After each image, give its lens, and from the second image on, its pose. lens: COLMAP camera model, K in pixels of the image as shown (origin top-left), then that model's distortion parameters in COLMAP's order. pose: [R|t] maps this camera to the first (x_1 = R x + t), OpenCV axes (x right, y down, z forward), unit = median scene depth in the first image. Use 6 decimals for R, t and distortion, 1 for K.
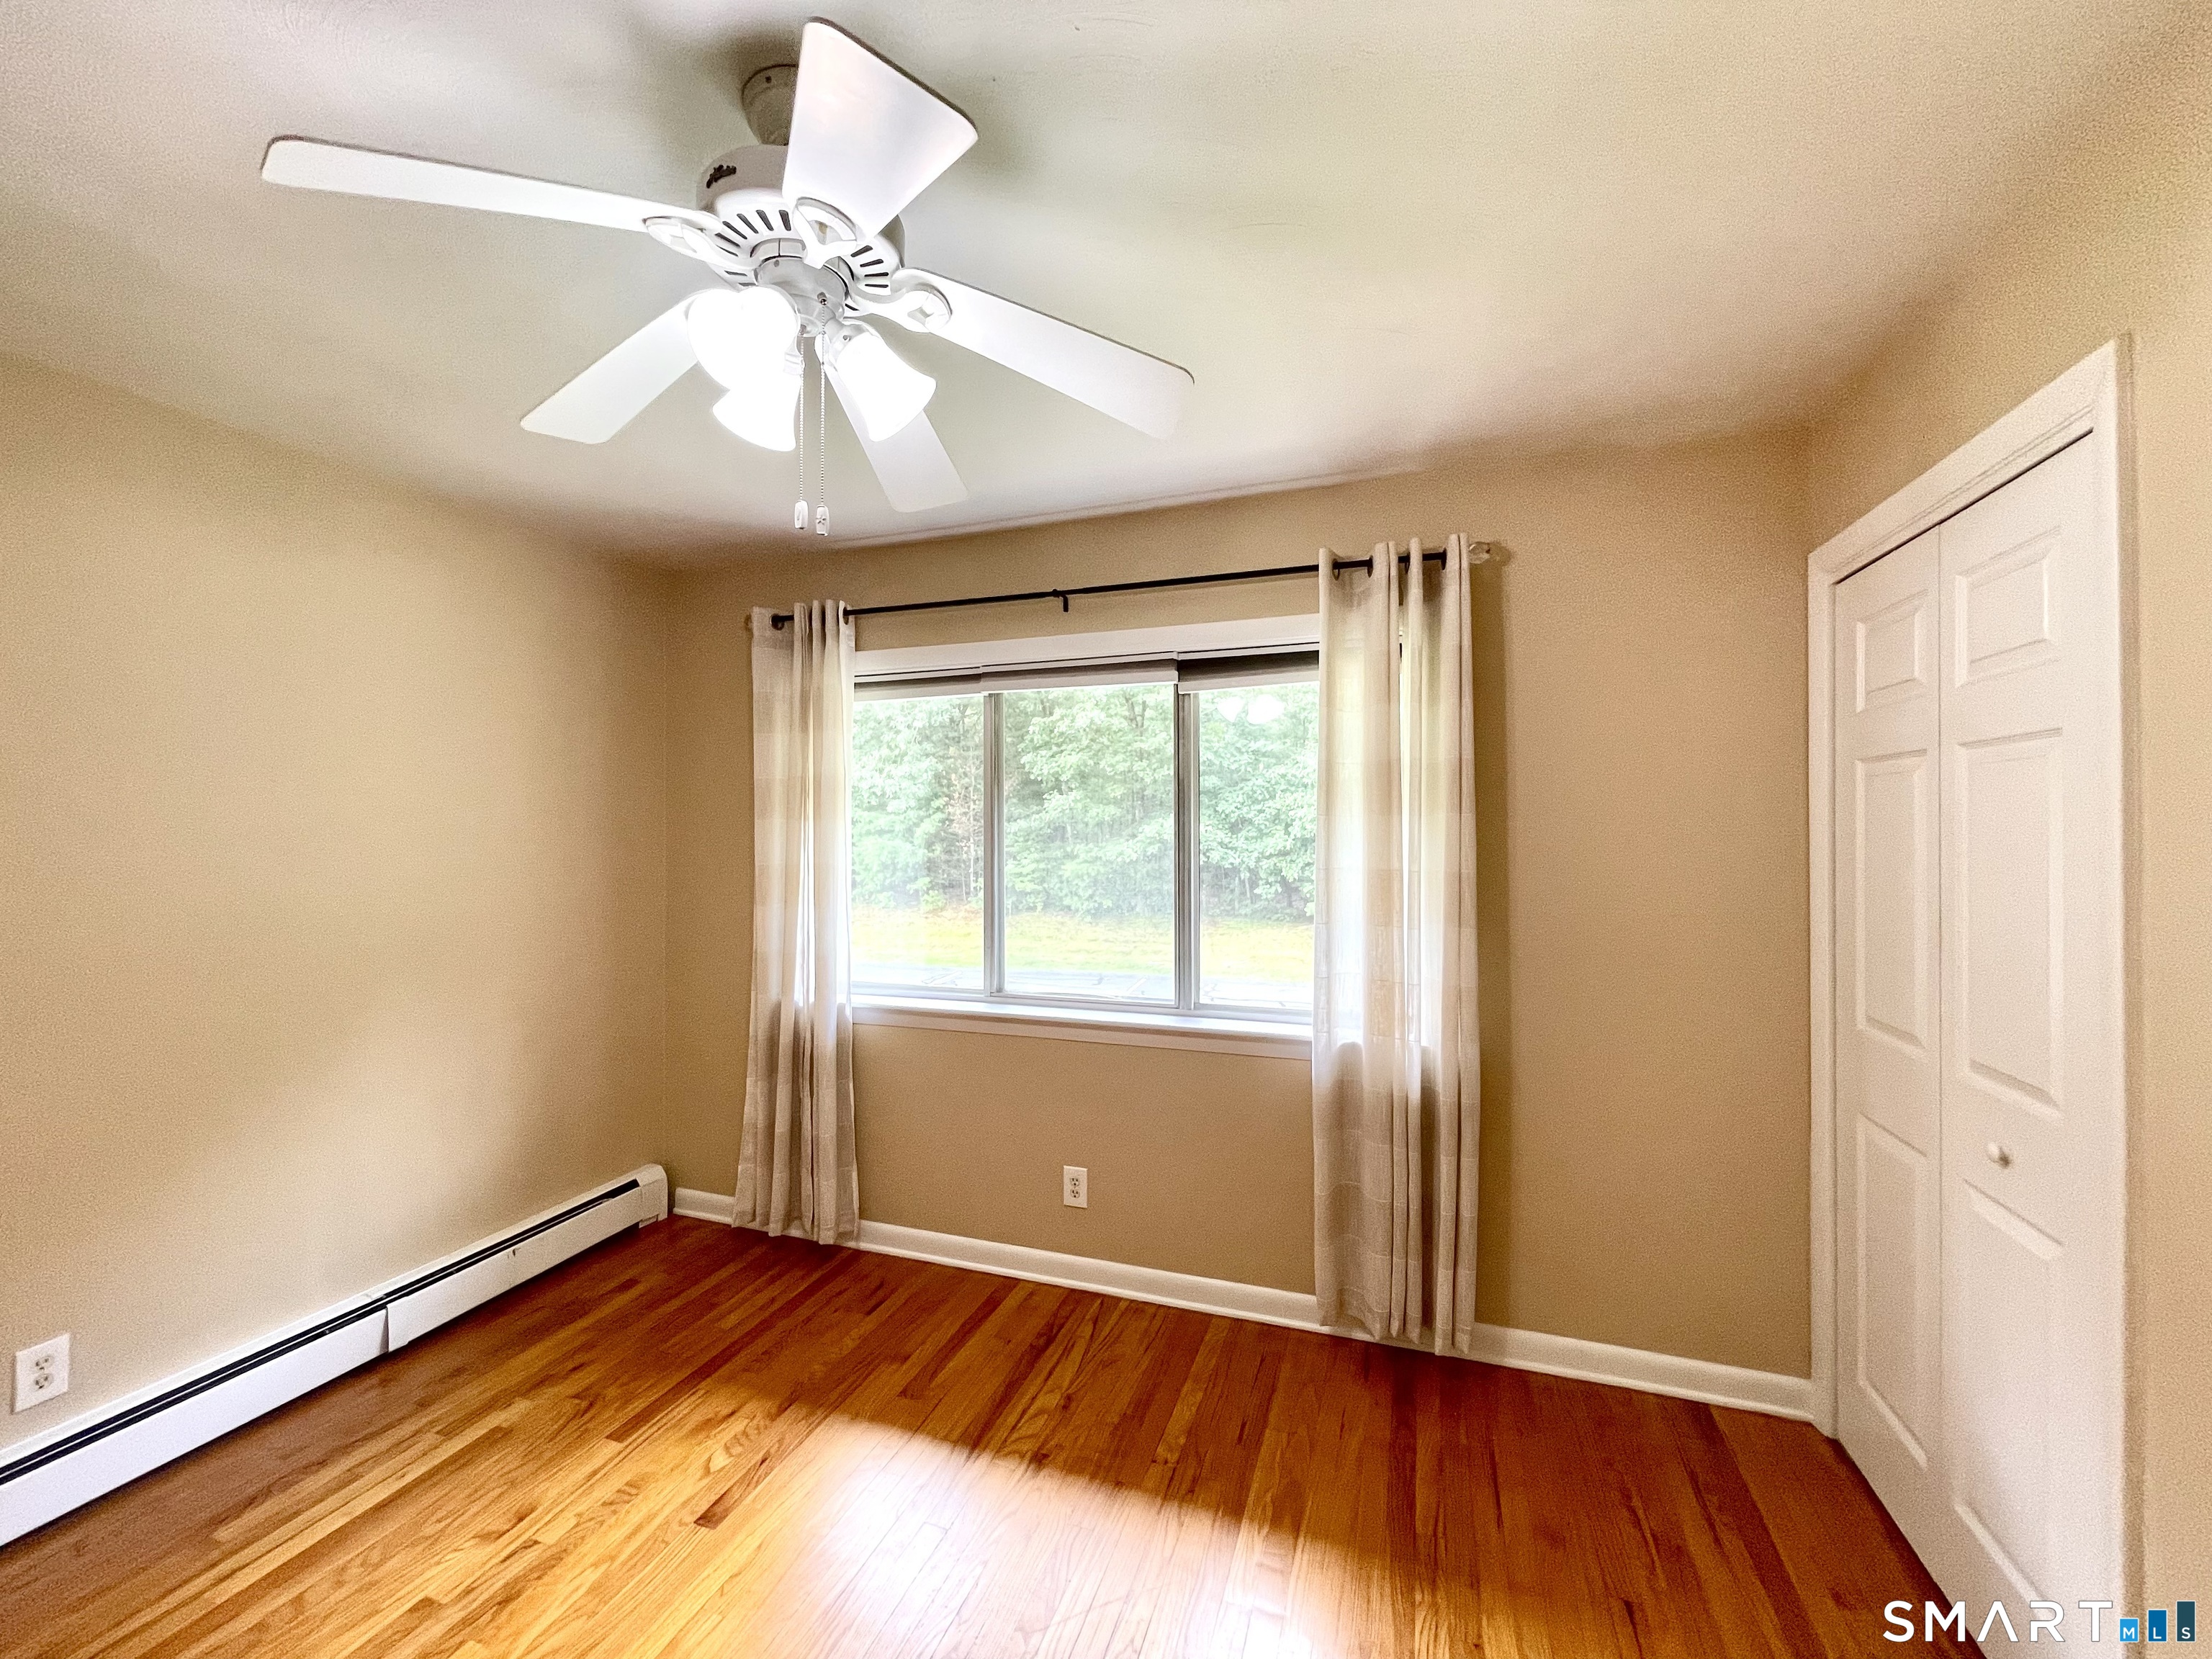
lens RADIAL K [[904.5, 0, 1093.4], [0, 904.5, 825.8], [0, 0, 1]] dist [-0.004997, 0.000142]
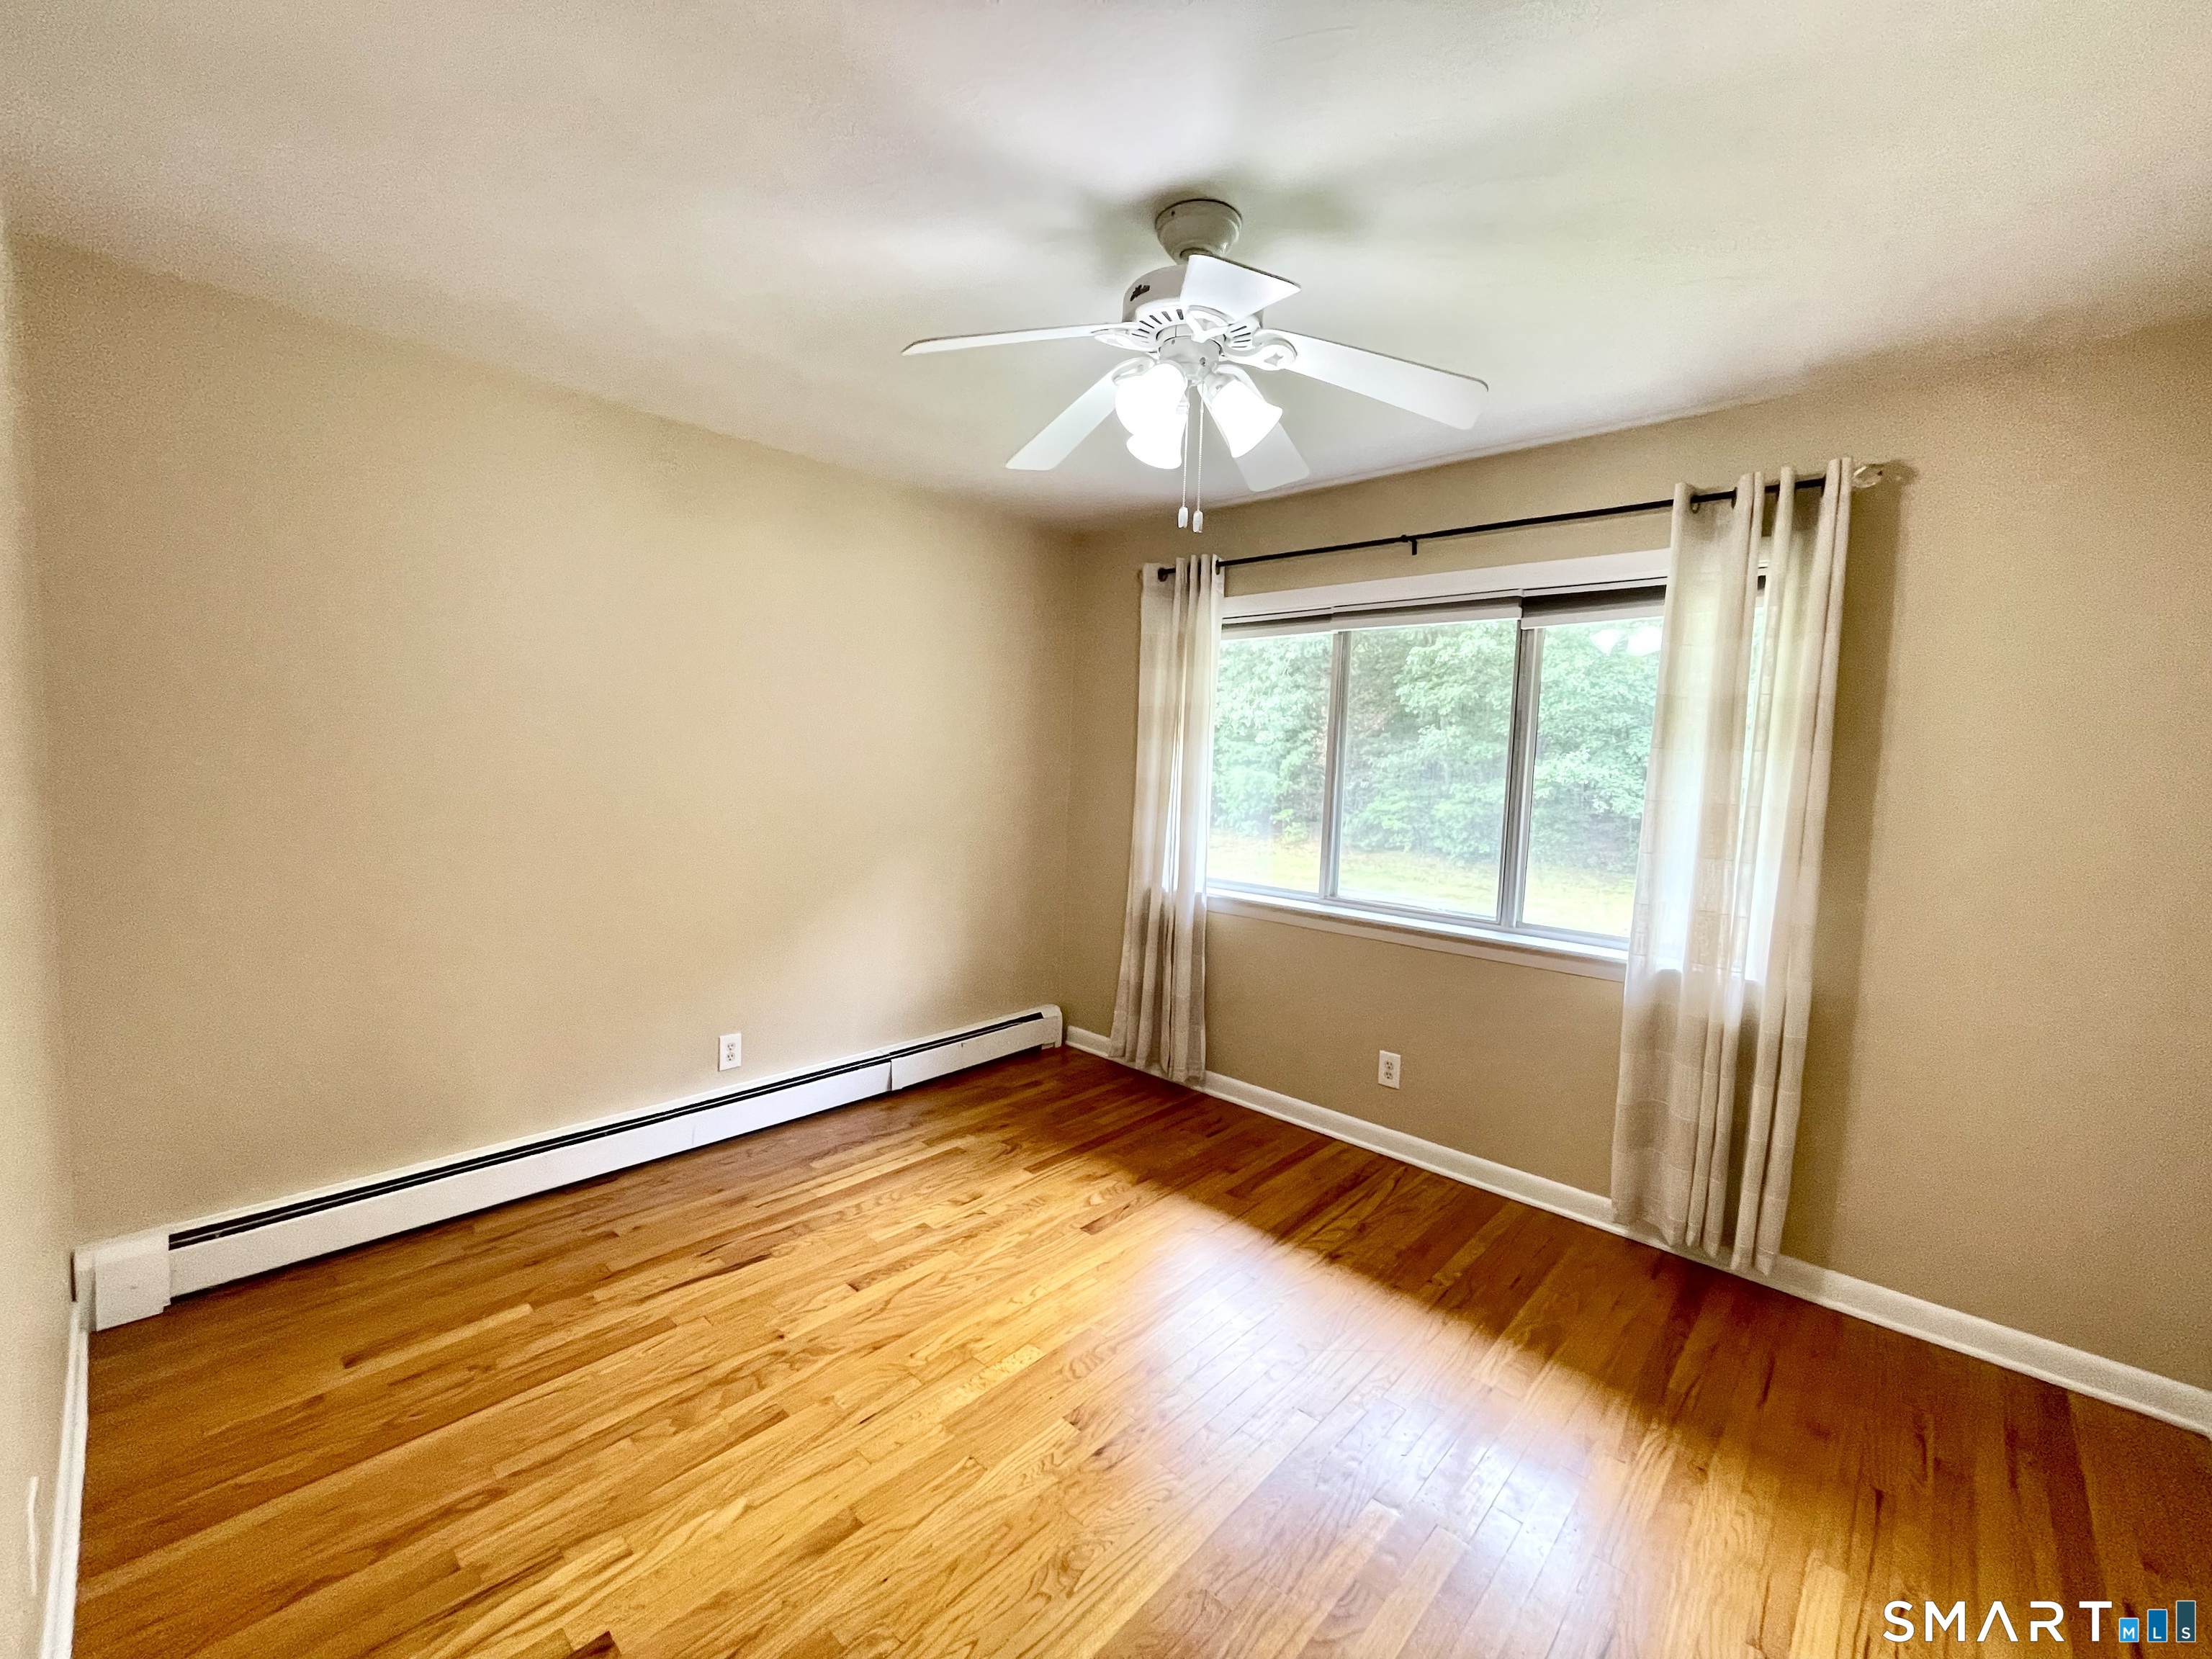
lens RADIAL K [[904.5, 0, 1093.4], [0, 904.5, 825.8], [0, 0, 1]] dist [-0.004997, 0.000142]
pose [[0.919997, 0.065138, -0.386474, 0.066101], [-0.036048, 0.995976, 0.082055, 0.014929], [0.390263, -0.061559, 0.918643, -0.201037]]
